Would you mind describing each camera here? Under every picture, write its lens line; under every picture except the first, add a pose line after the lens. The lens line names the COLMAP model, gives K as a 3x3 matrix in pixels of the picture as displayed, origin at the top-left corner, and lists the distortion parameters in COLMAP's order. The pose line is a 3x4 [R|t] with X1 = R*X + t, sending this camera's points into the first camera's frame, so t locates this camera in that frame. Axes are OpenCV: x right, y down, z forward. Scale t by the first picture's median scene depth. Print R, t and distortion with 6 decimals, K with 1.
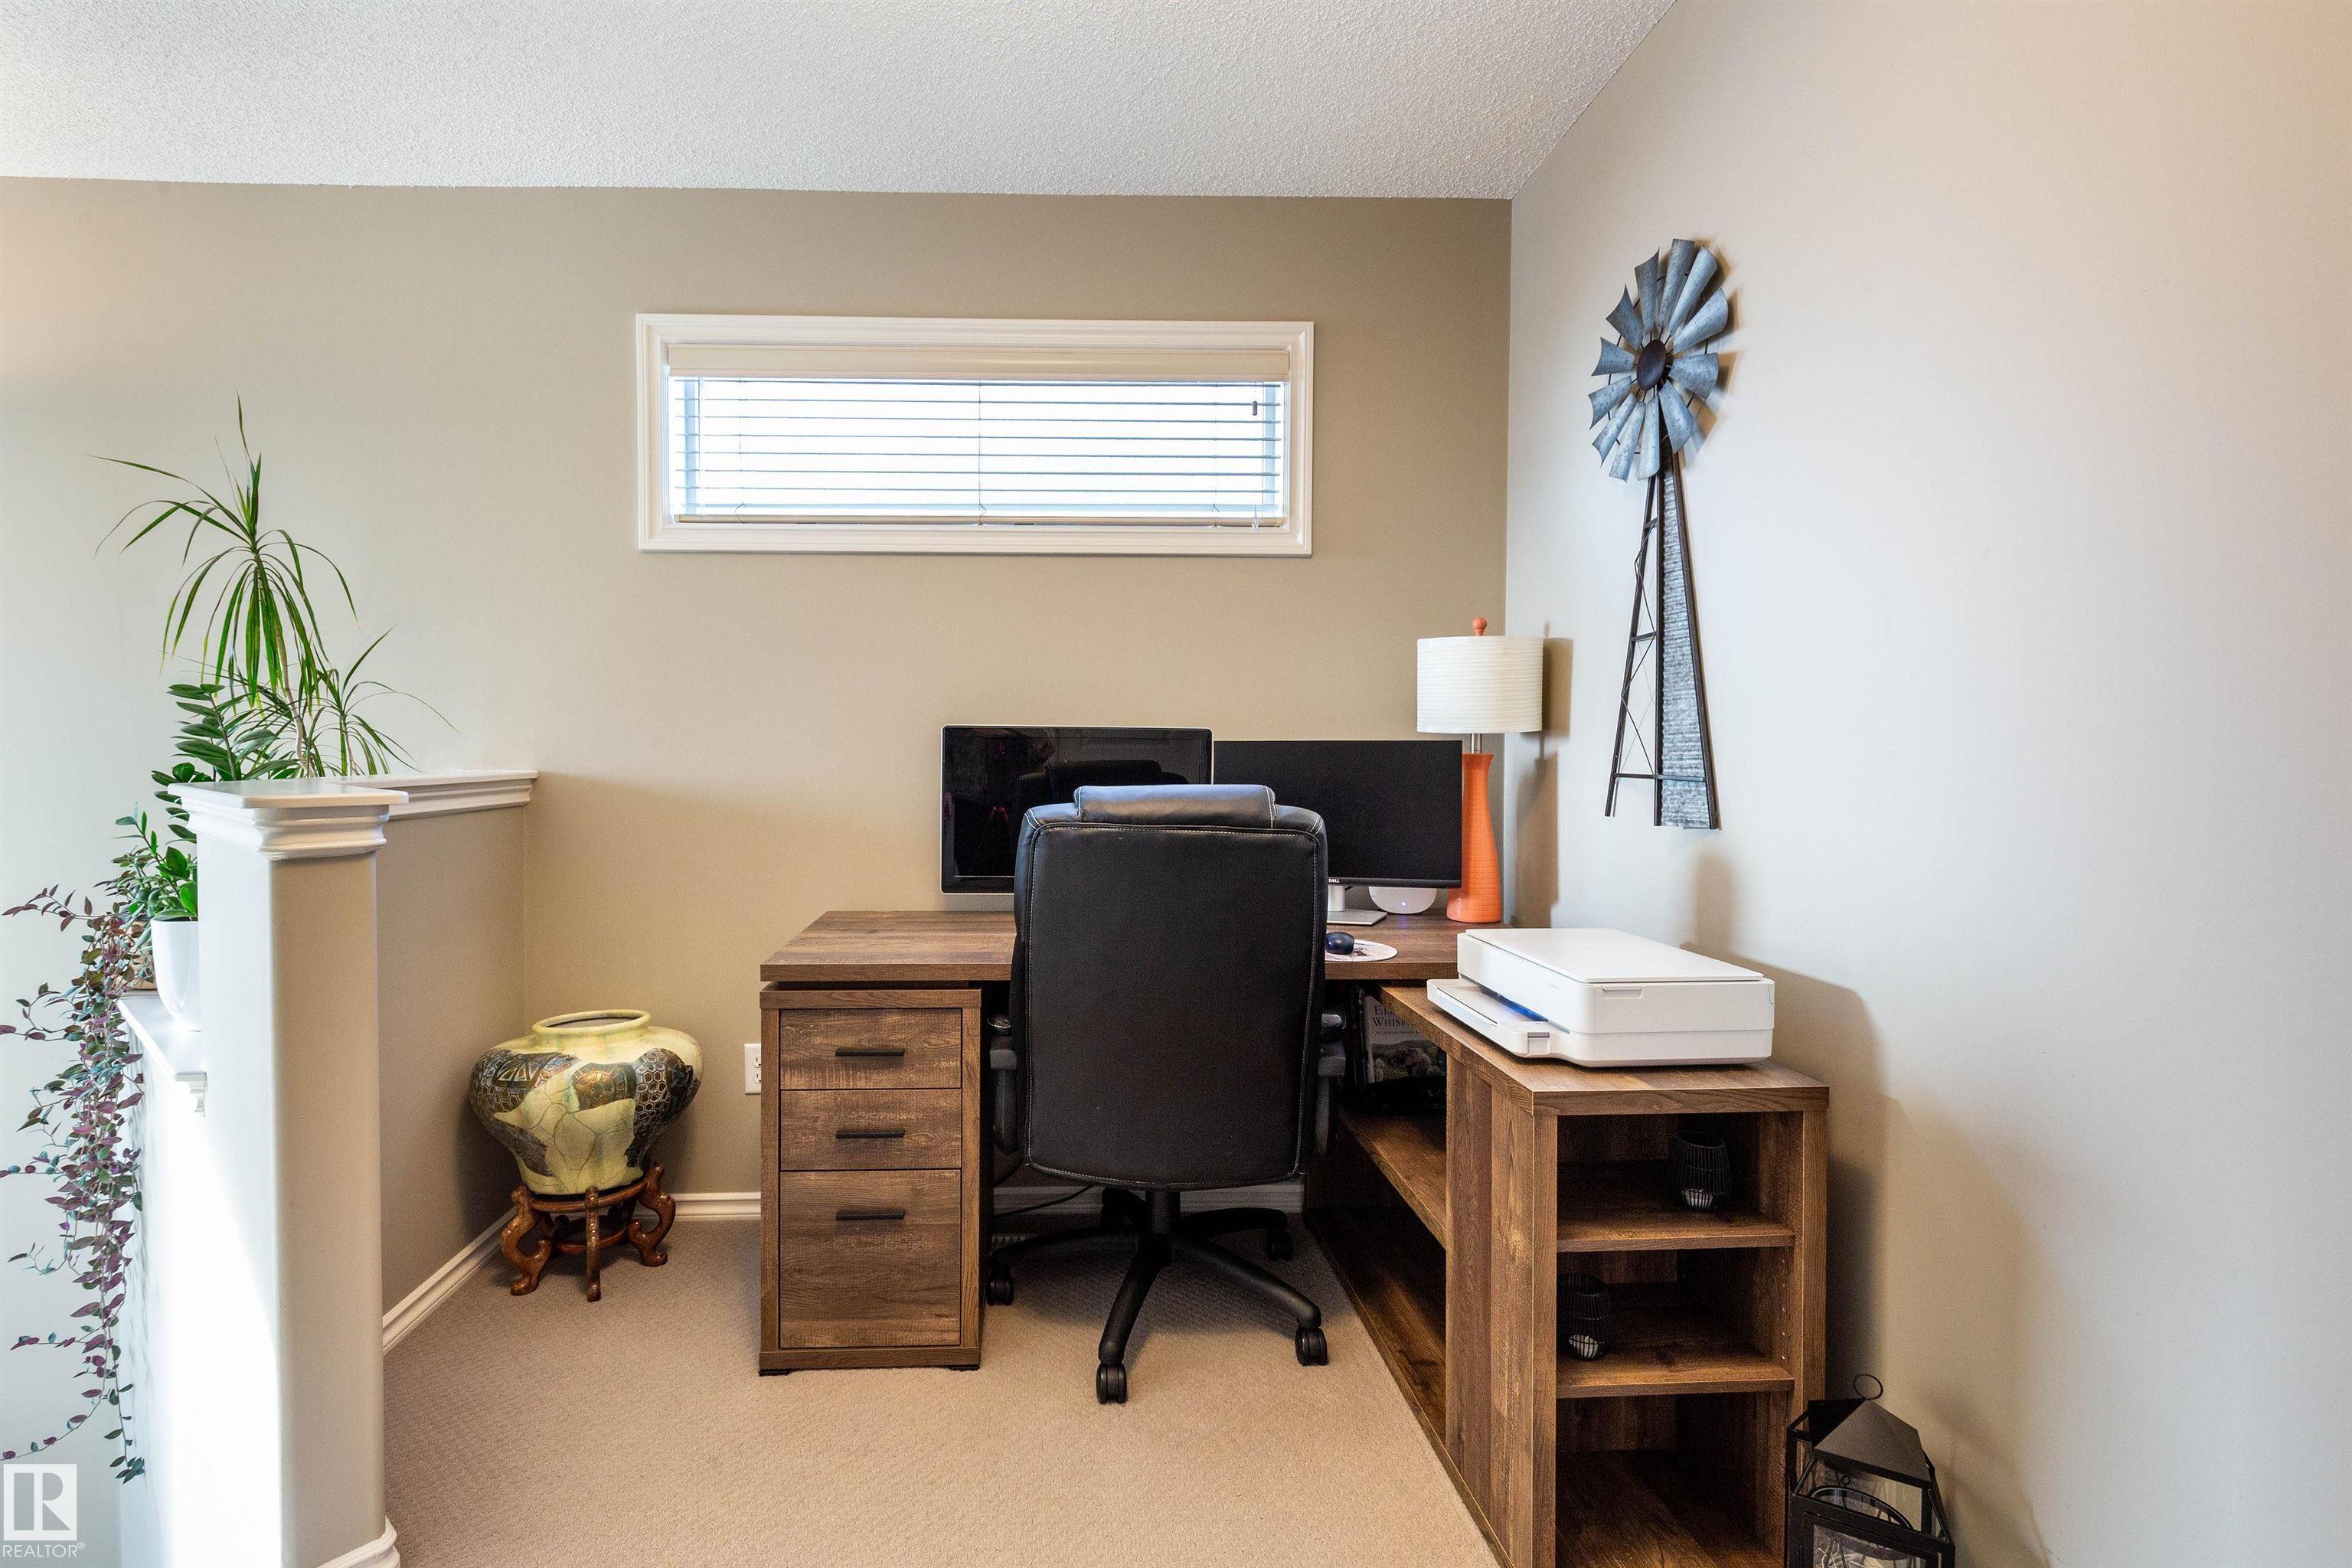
lens RADIAL K [[1082.5, 0, 1177.0], [0, 1082.5, 776.4], [0, 0, 1]] dist [0.011068, -0.002902]
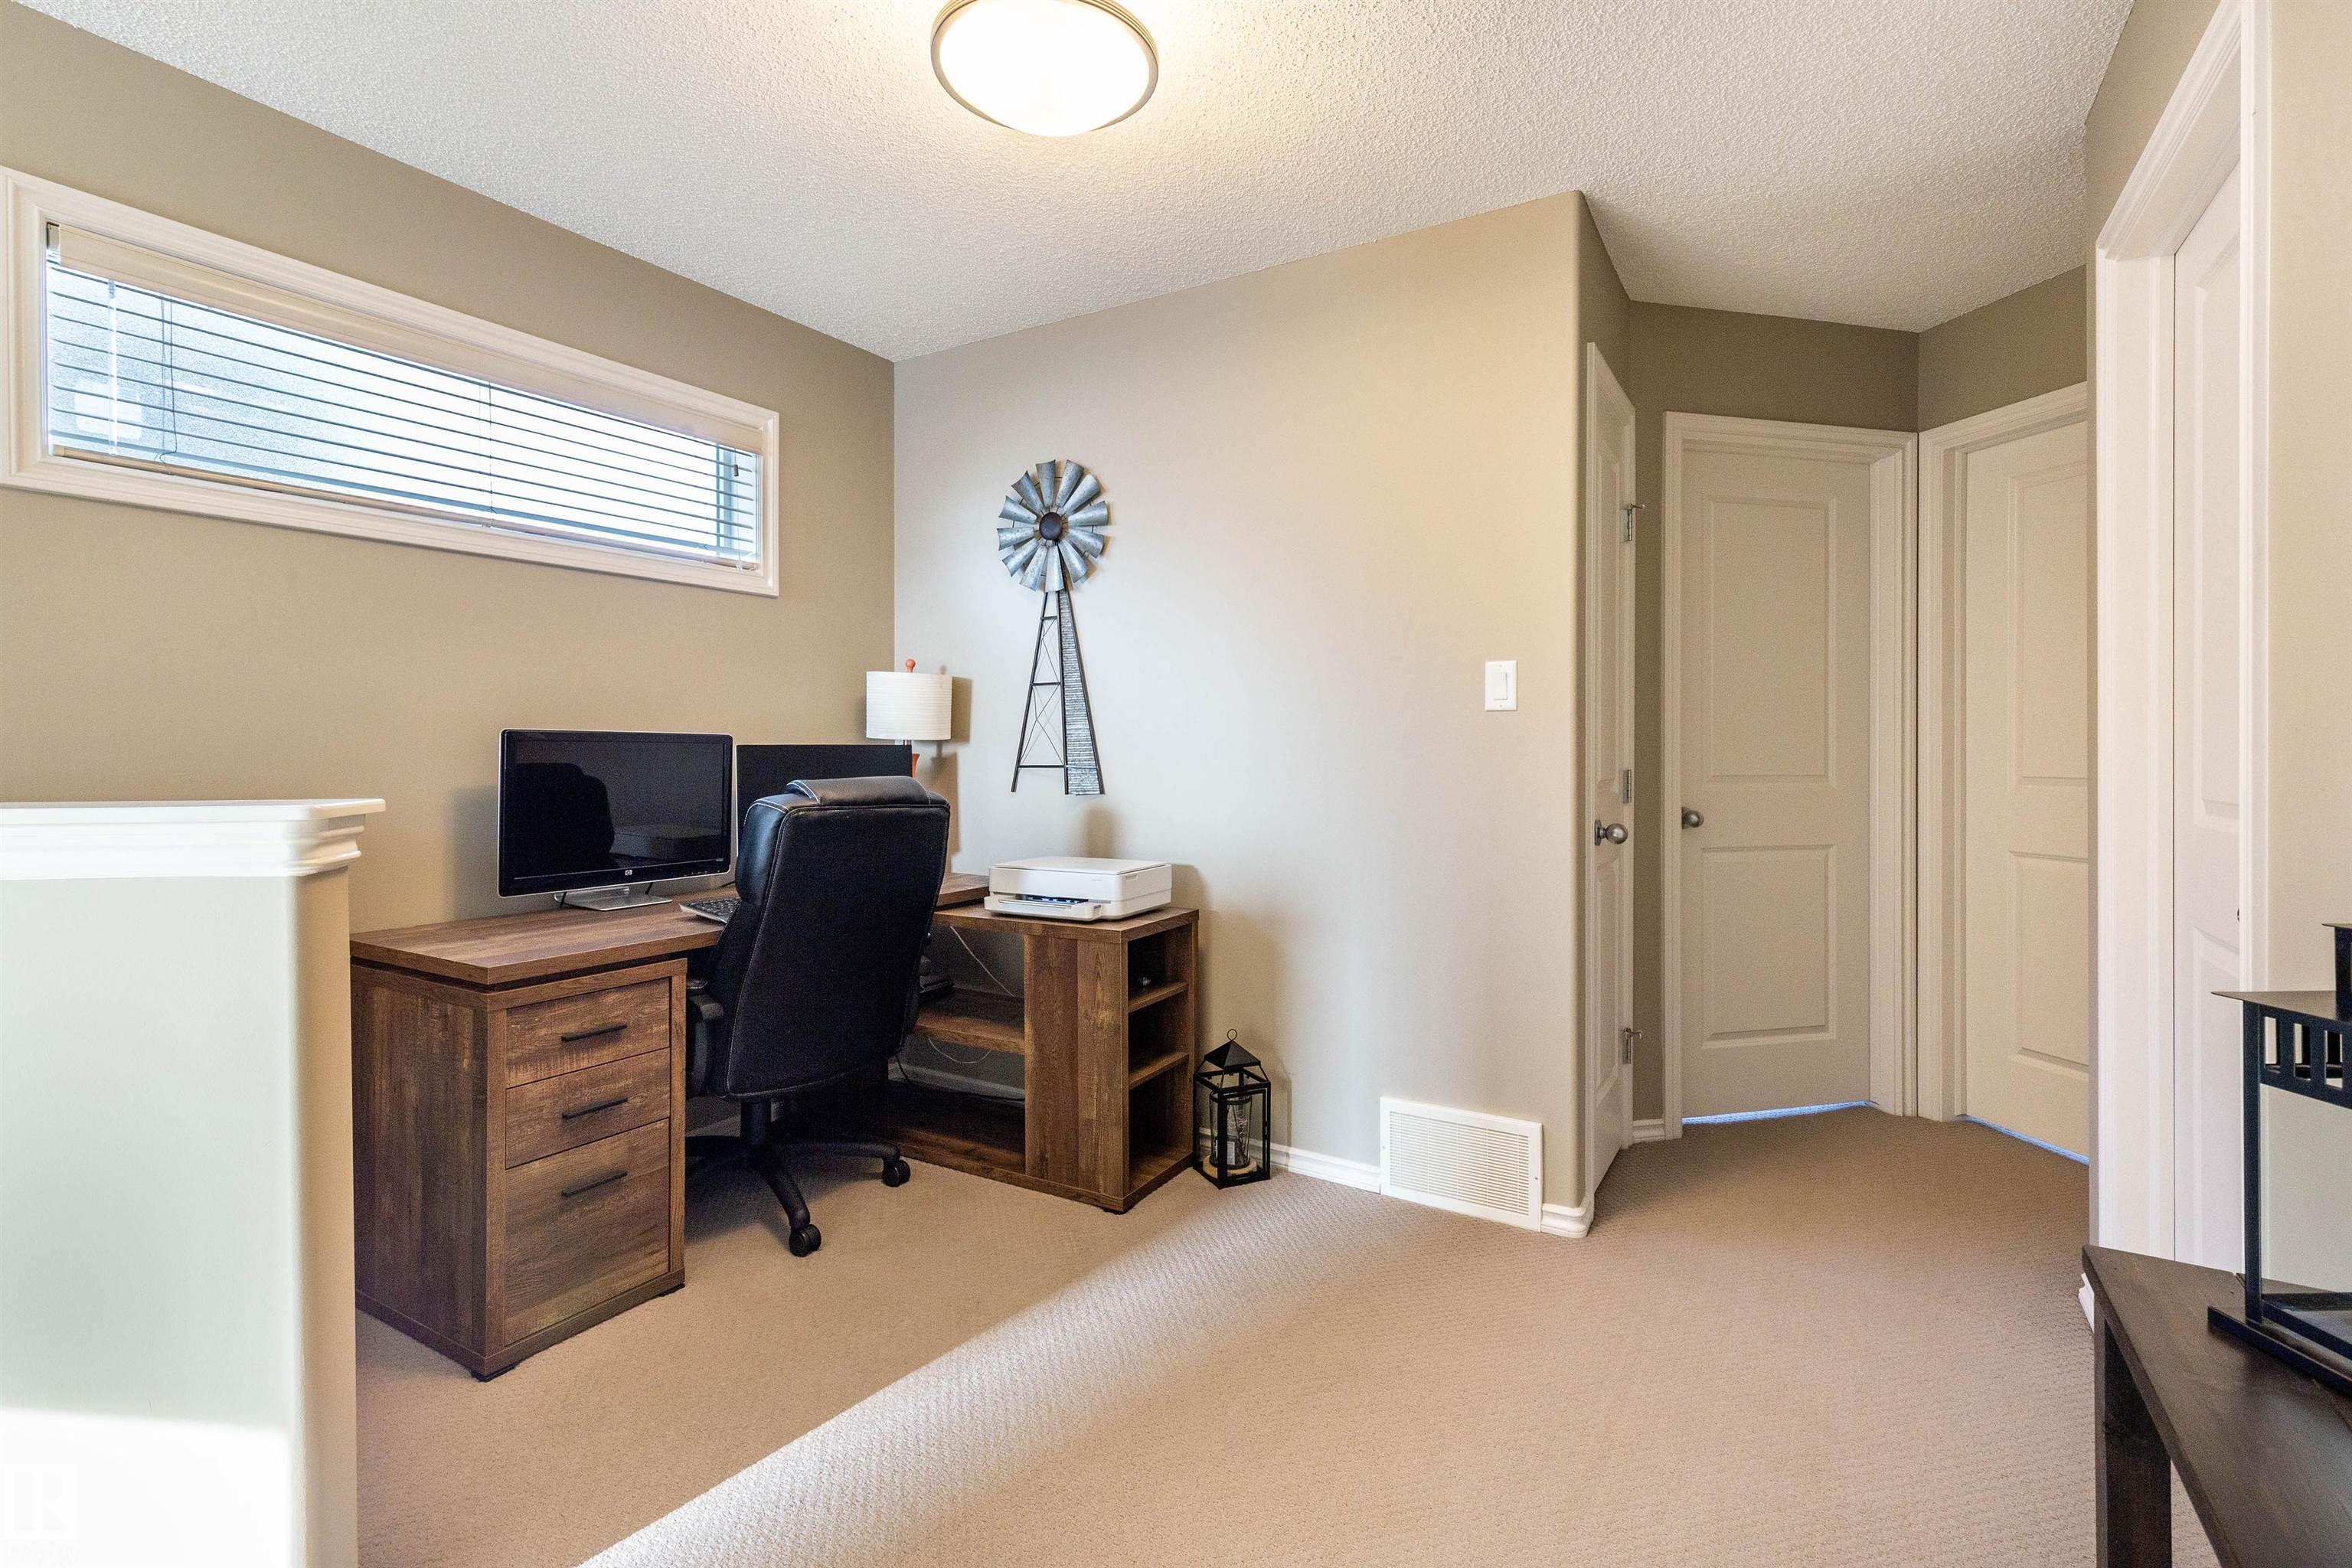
lens RADIAL K [[1082.5, 0, 1171.6], [0, 1082.5, 766.7], [0, 0, 1]] dist [0.011068, -0.002902]
pose [[0.546851, -0.017036, 0.837056, -0.870877], [0.024234, 0.999696, 0.004514, -0.002511], [-0.836879, 0.017817, 0.547098, -0.084075]]
